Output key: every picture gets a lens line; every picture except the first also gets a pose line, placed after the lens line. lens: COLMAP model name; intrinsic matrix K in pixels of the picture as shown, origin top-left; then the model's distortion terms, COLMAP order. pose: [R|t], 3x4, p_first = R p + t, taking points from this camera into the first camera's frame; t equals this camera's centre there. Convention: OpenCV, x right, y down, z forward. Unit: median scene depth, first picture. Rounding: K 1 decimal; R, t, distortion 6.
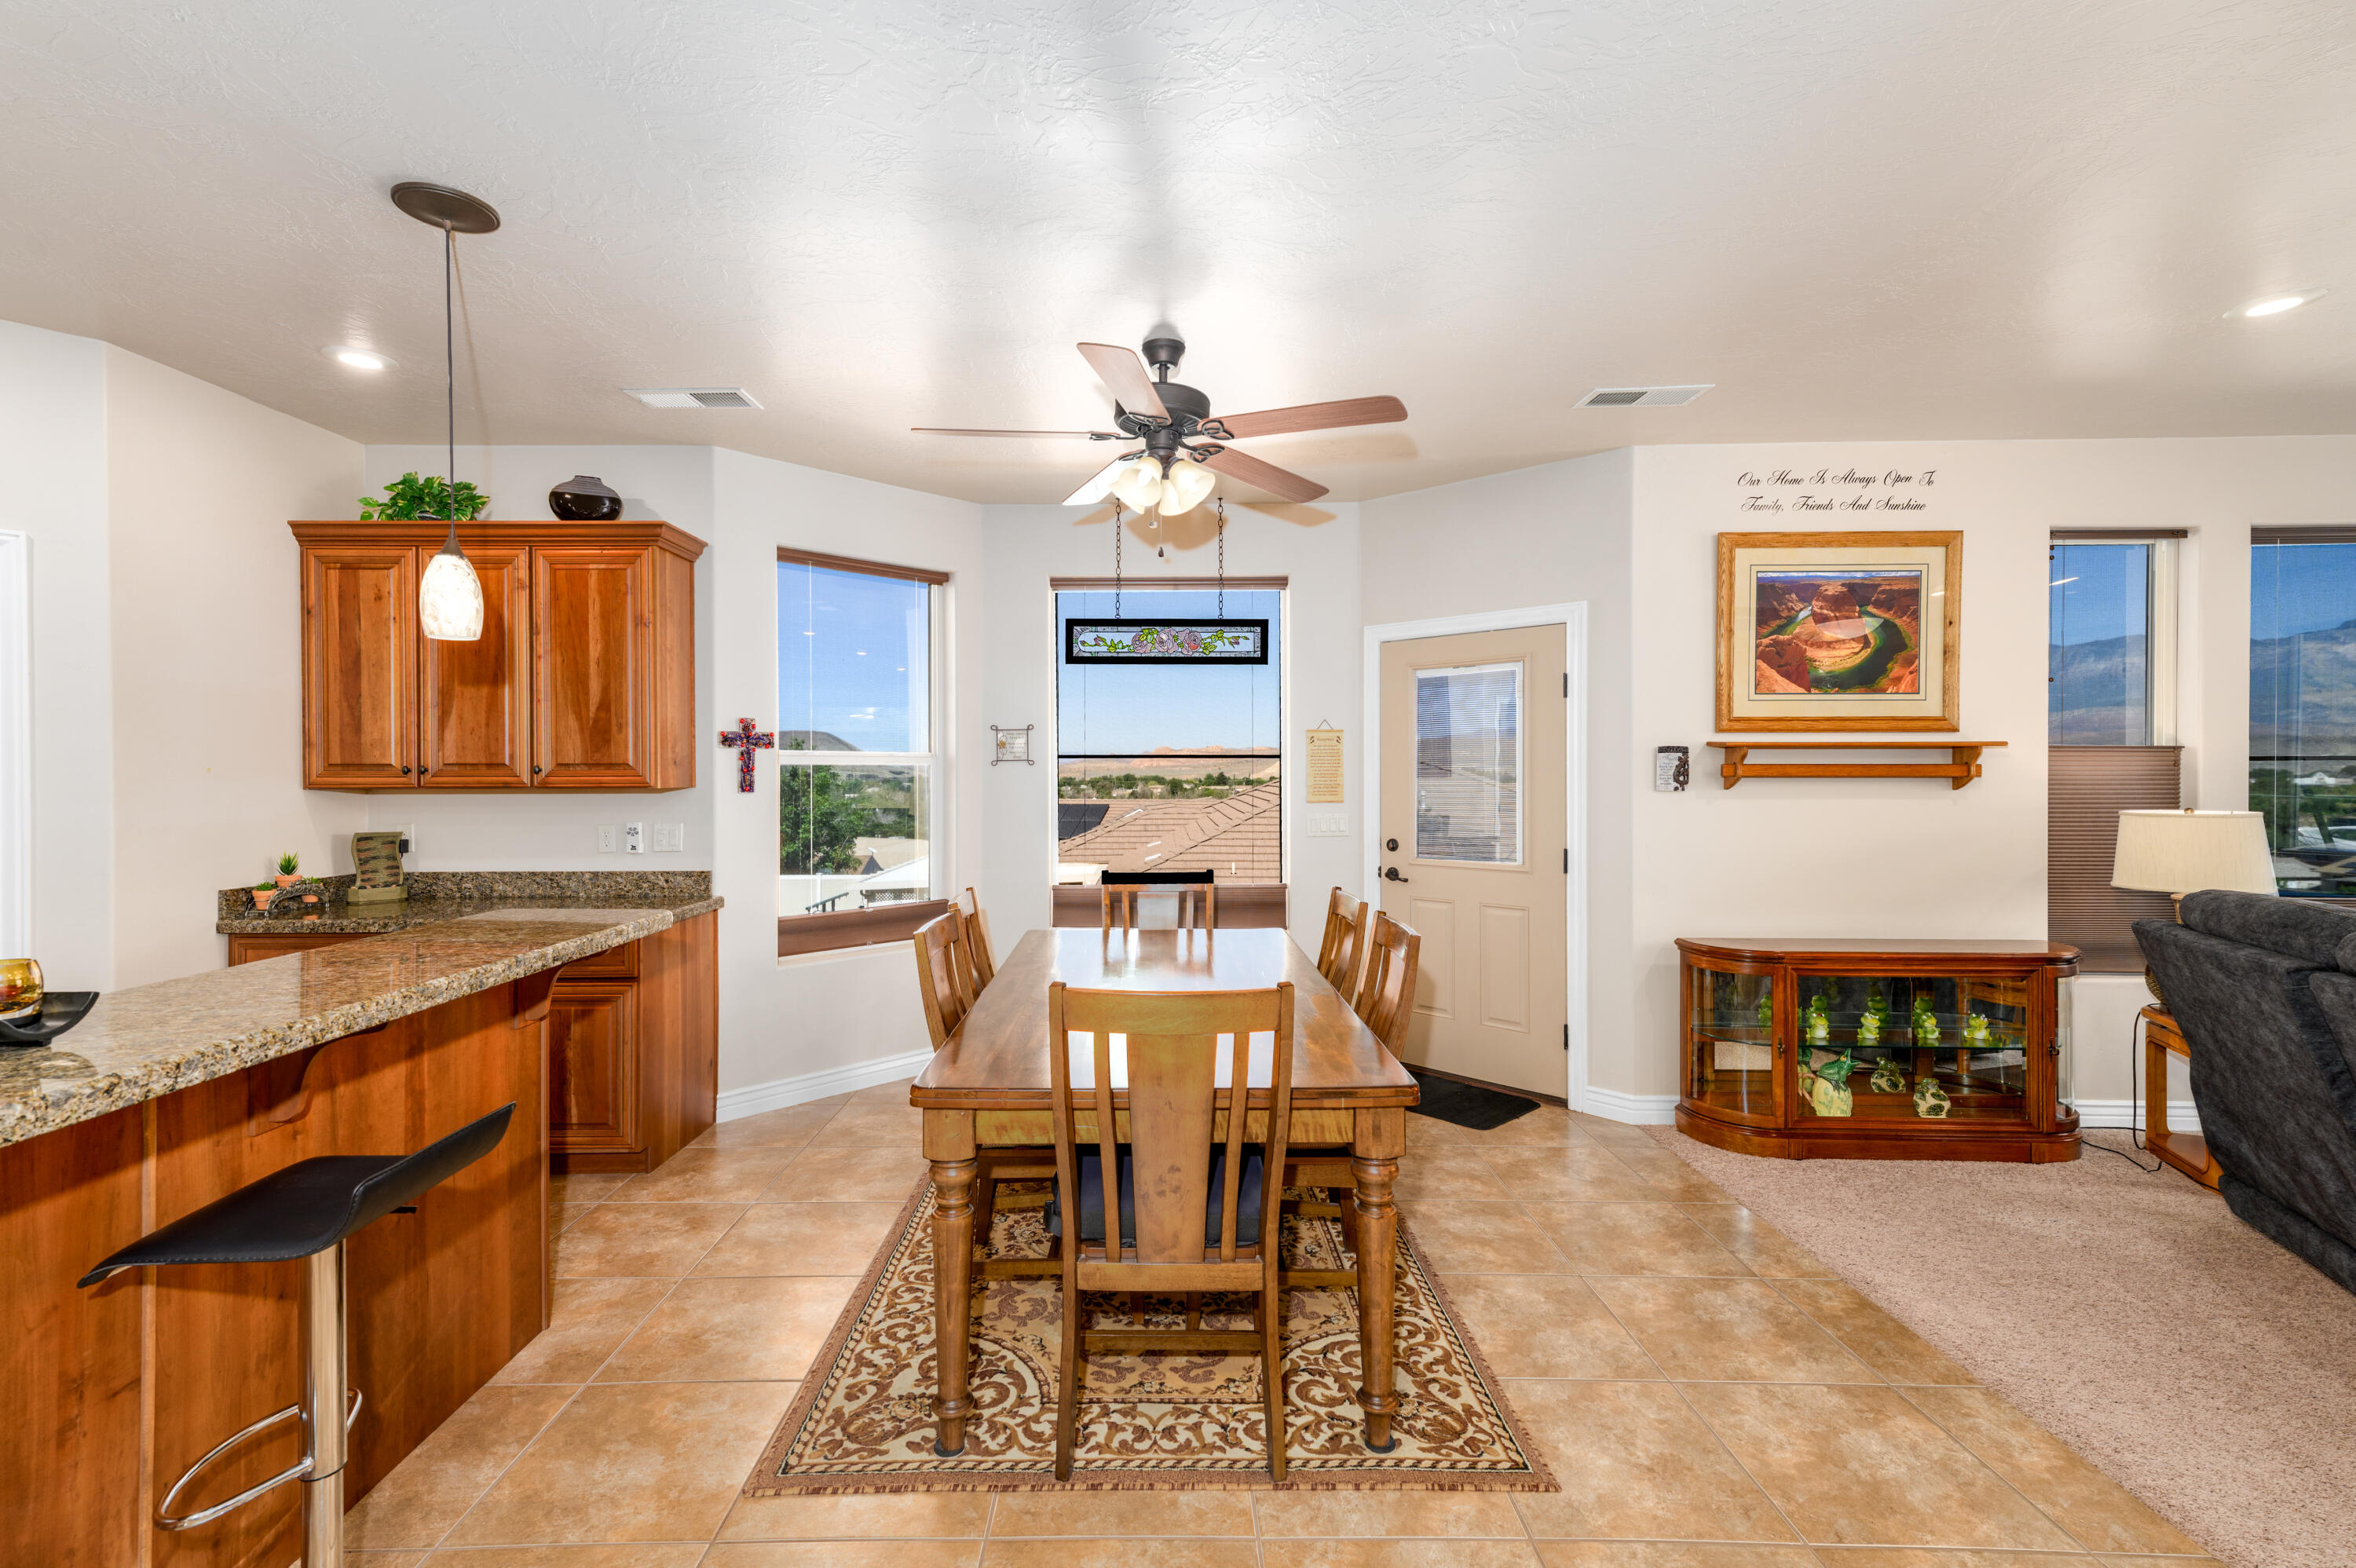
lens RADIAL K [[1046.6, 0, 1140.9], [0, 1046.6, 777.9], [0, 0, 1]] dist [0.018597, 0.000113]
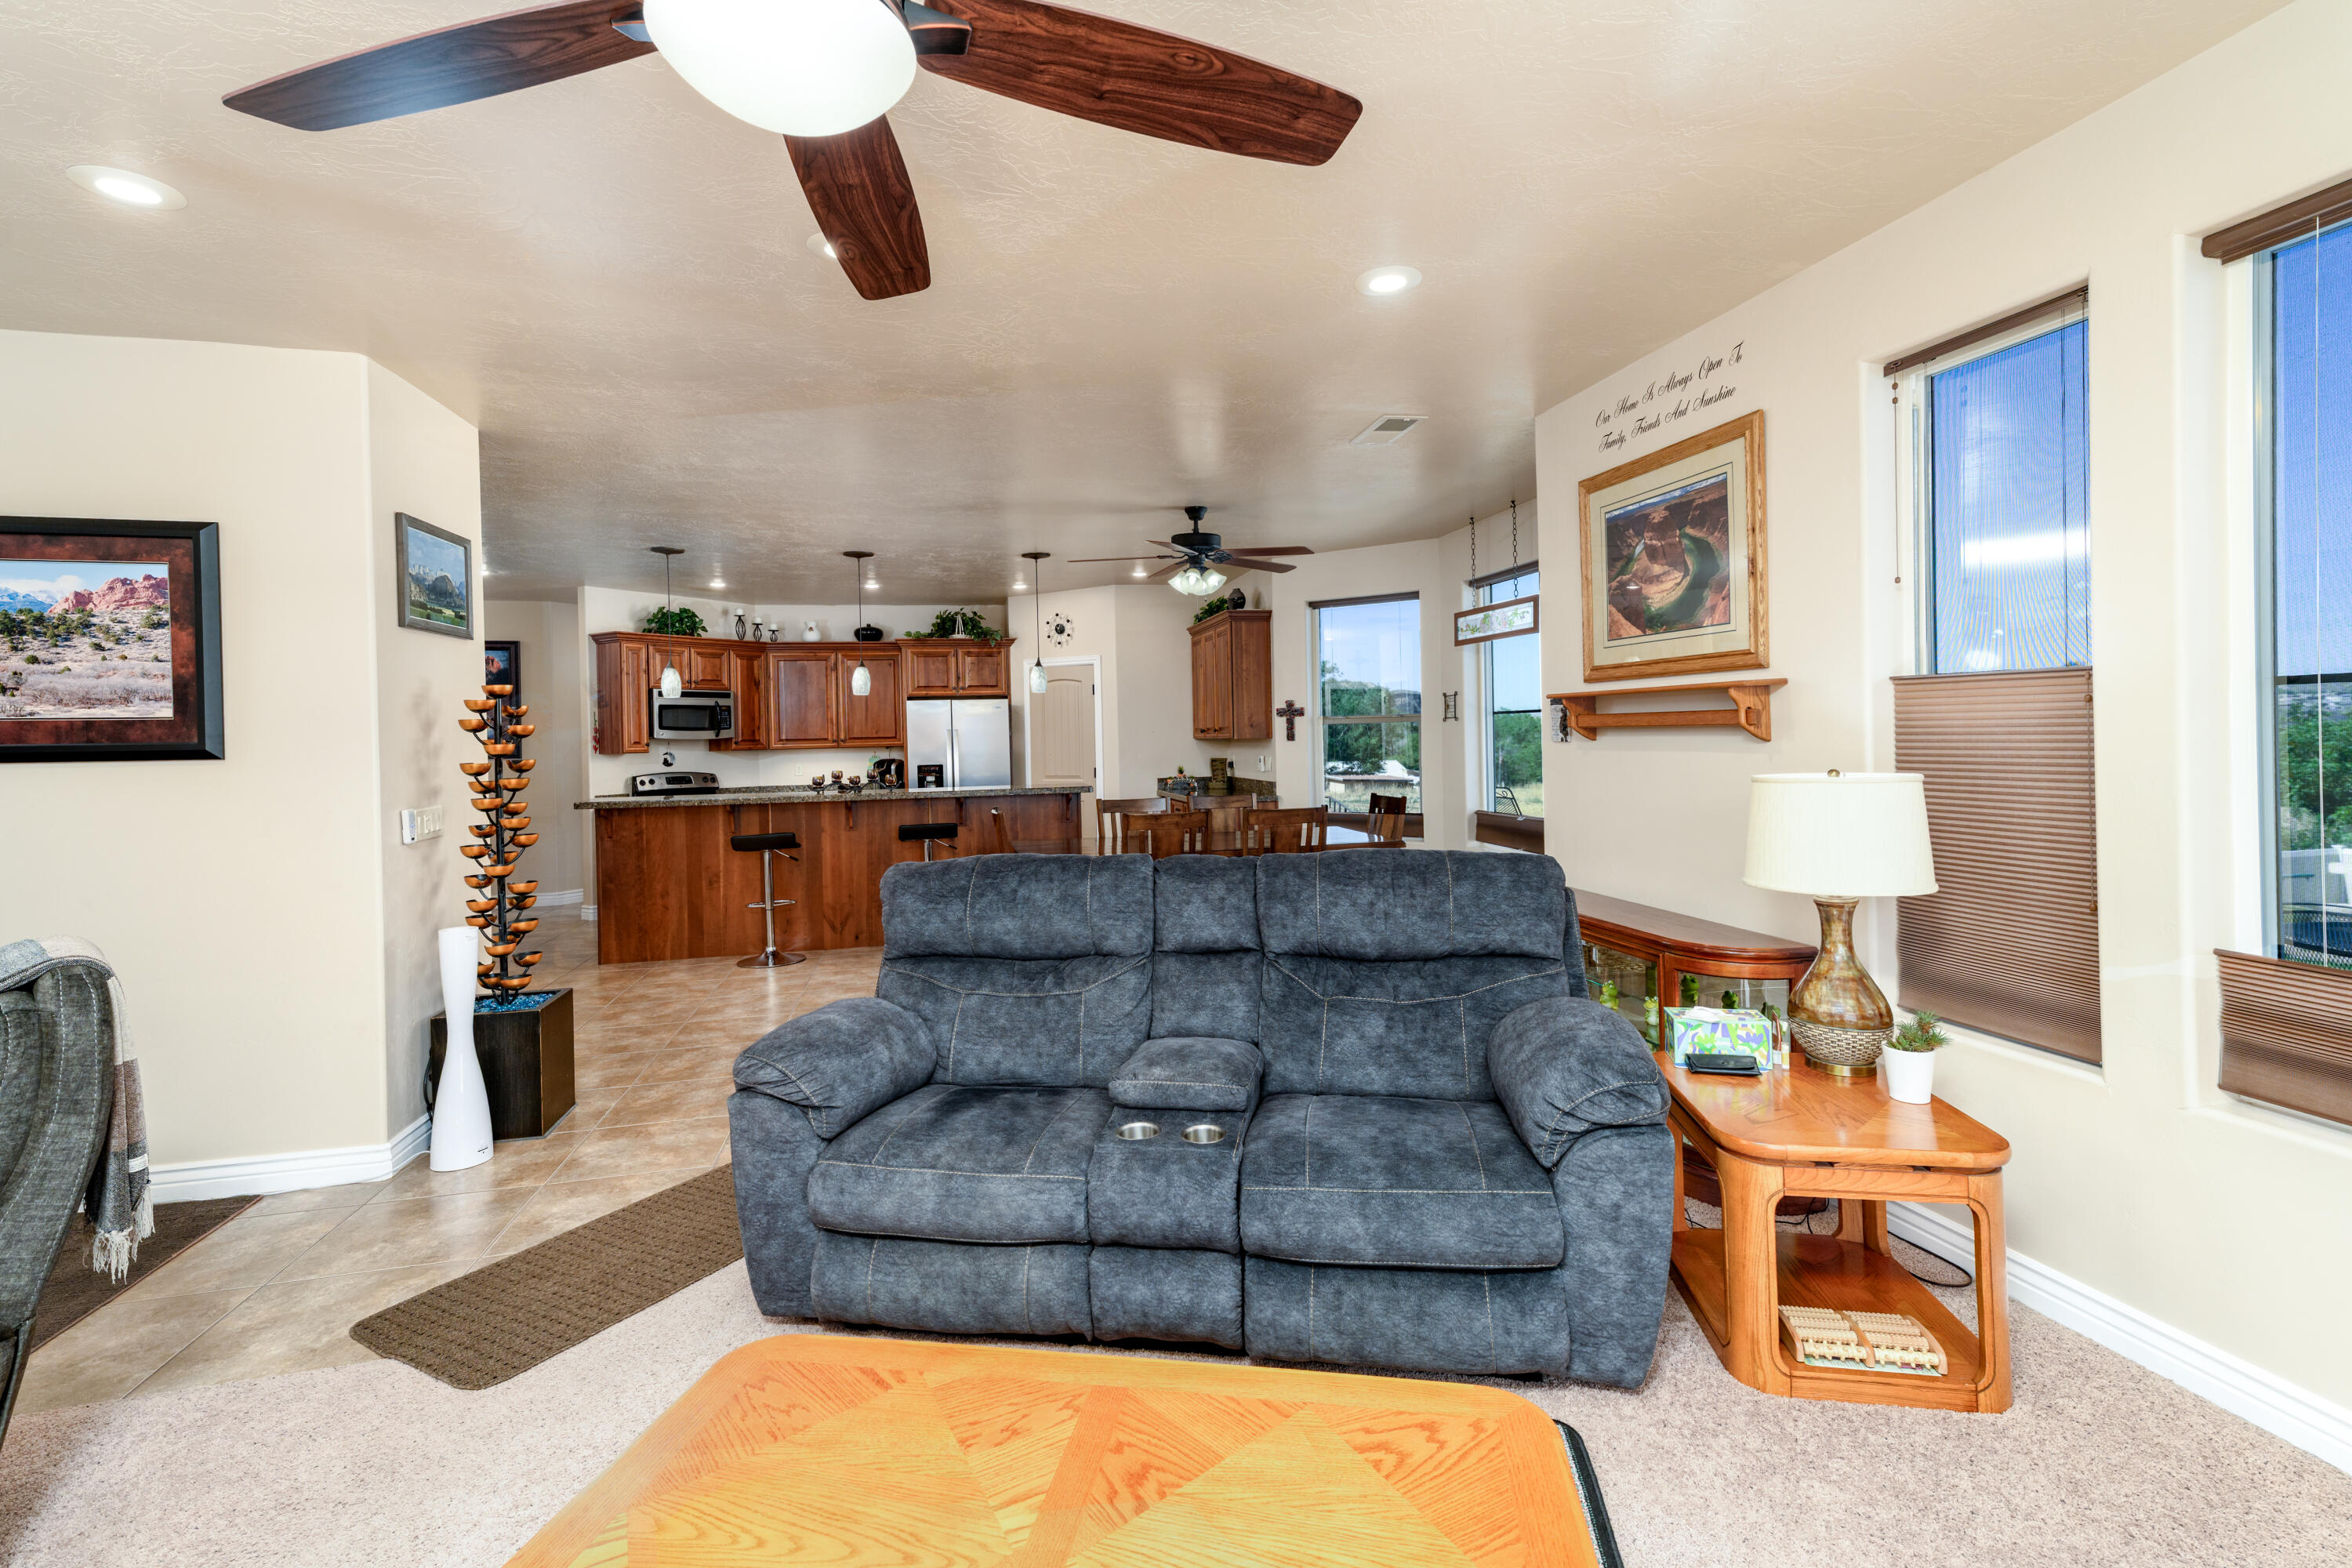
lens RADIAL K [[1092.5, 0, 1221.6], [0, 1092.5, 739.1], [0, 0, 1]] dist [-0.001742, -0.000242]
pose [[0.241367, 0.001149, -0.970433, 1.561599], [0.015854, 0.999861, 0.005127, -0.001377], [0.970304, -0.016623, 0.241315, 0.447193]]
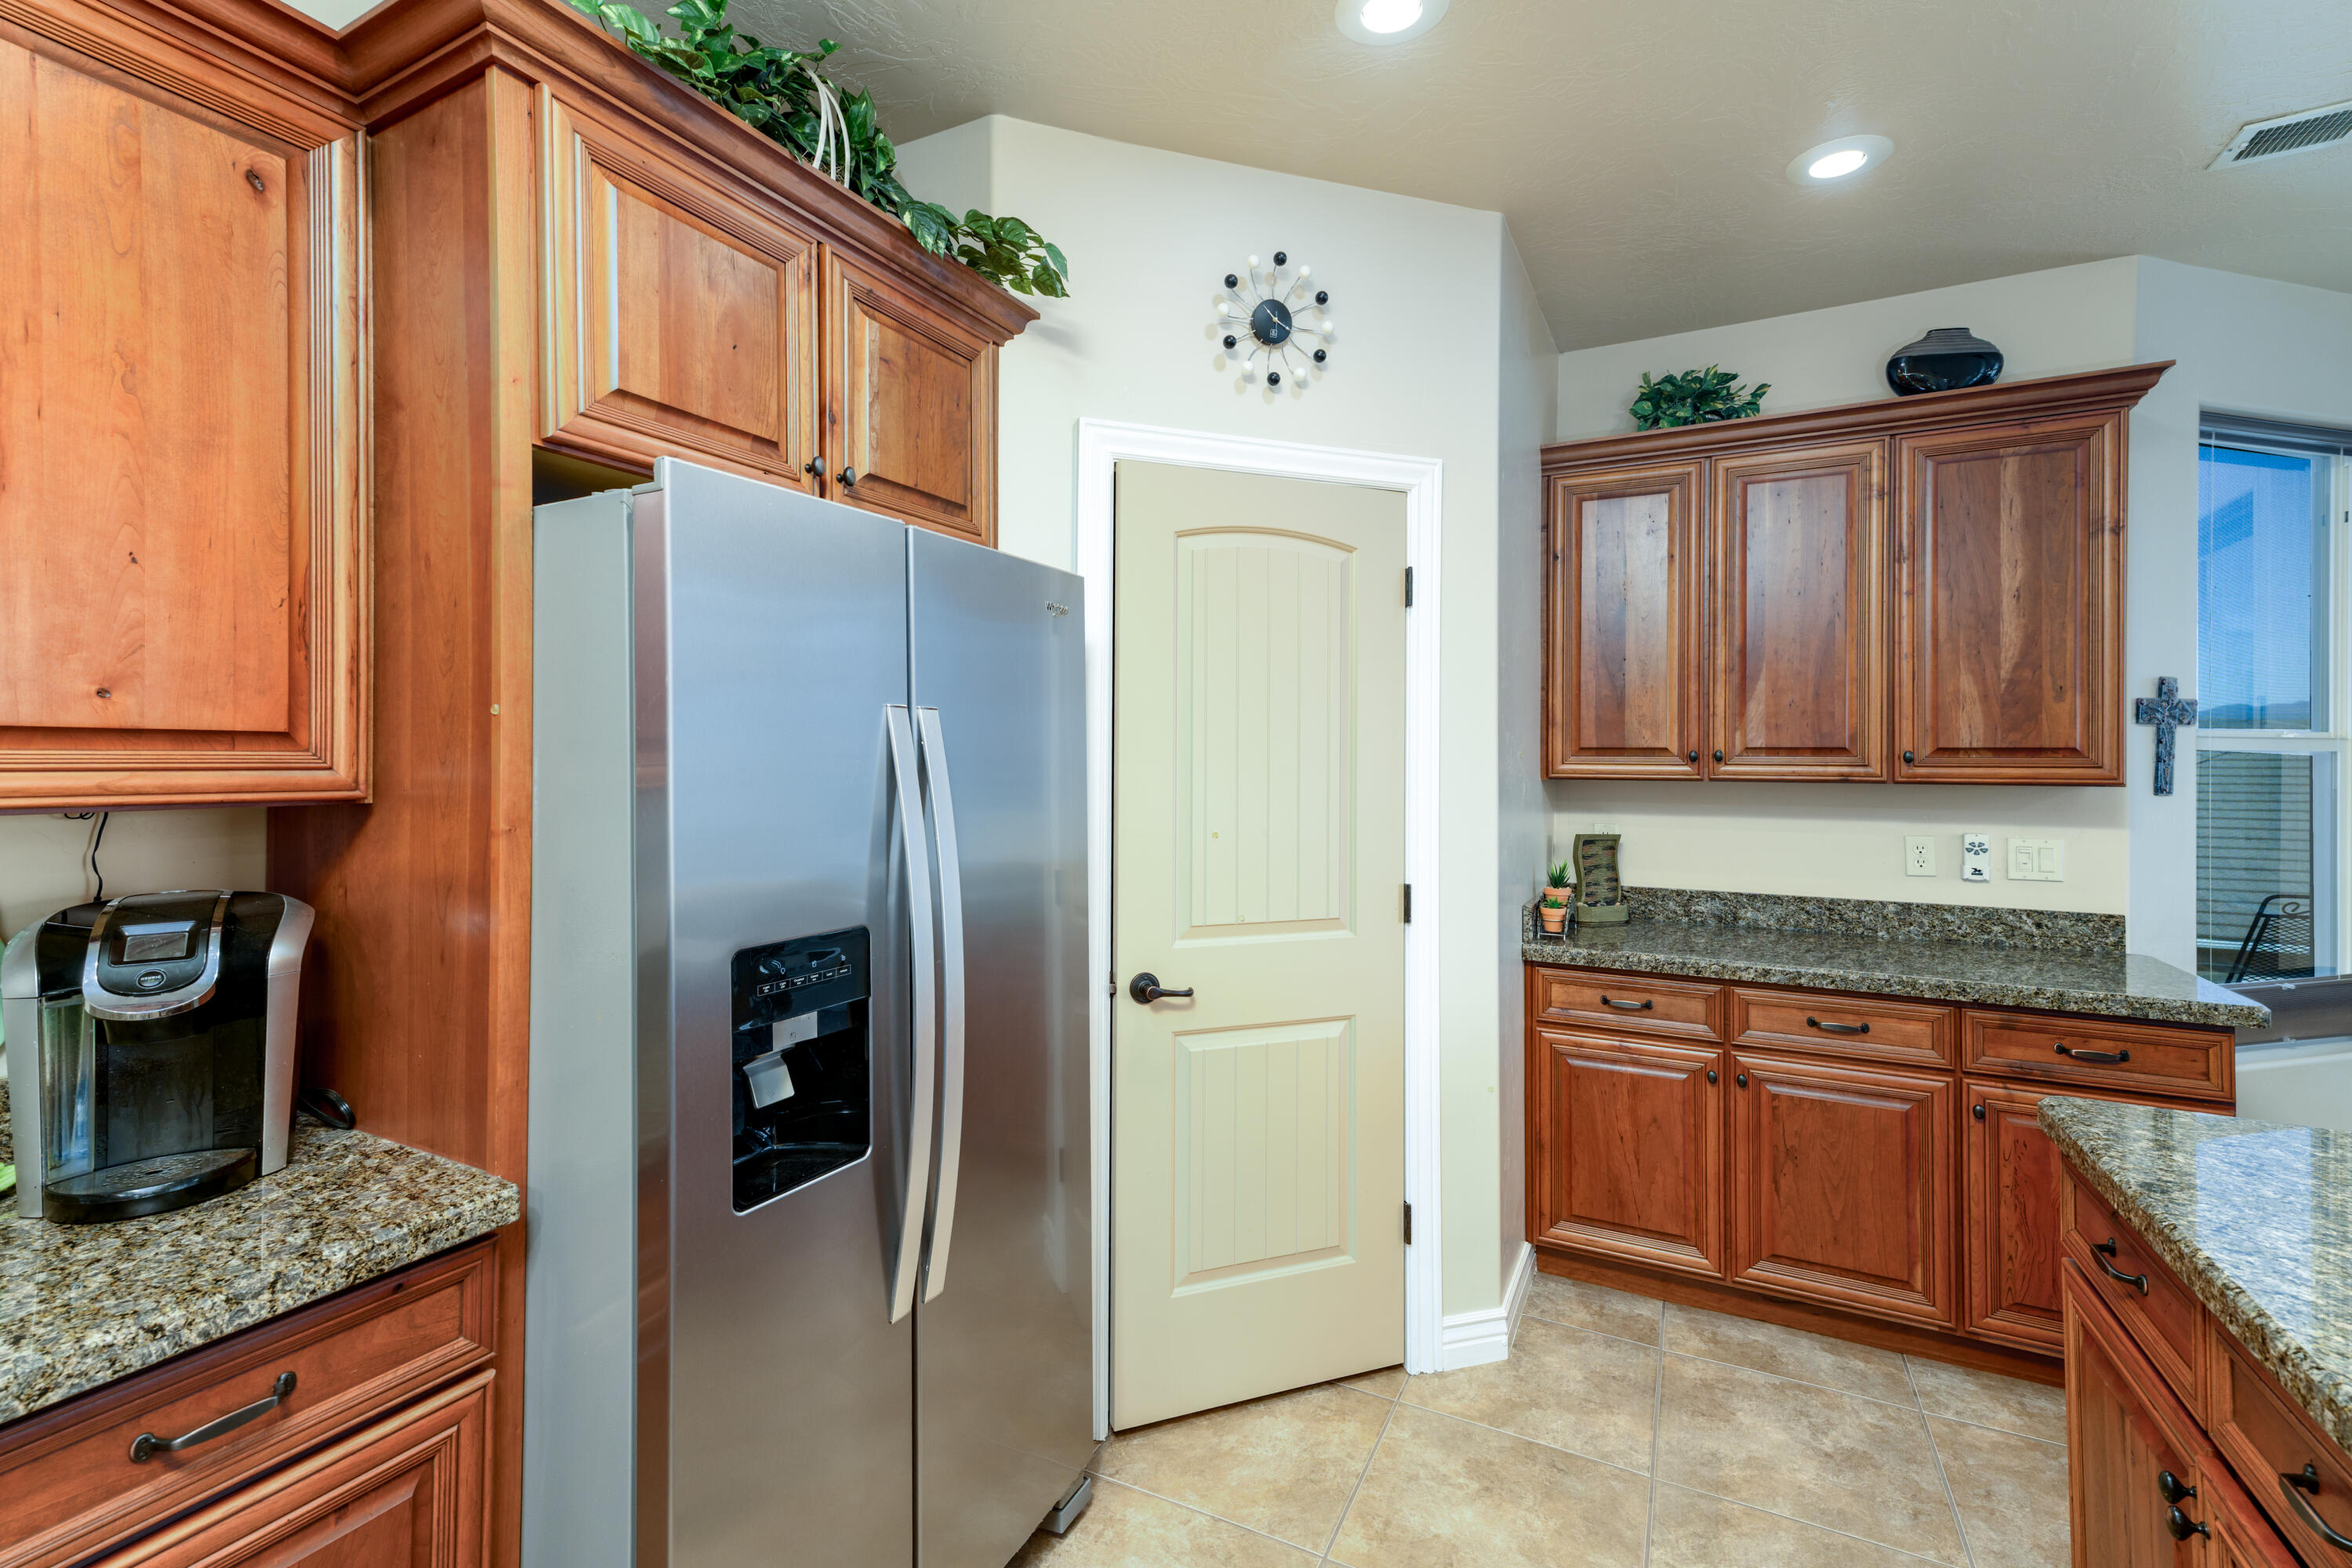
lens RADIAL K [[1028.3, 0, 1144.4], [0, 1028.3, 757.5], [0, 0, 1]] dist [0.024365, 0.000008]
pose [[0.887021, 0.007109, -0.461675, -0.674777], [-0.010024, 0.999942, -0.003861, 0.000440], [0.461621, 0.008053, 0.887041, 0.159256]]
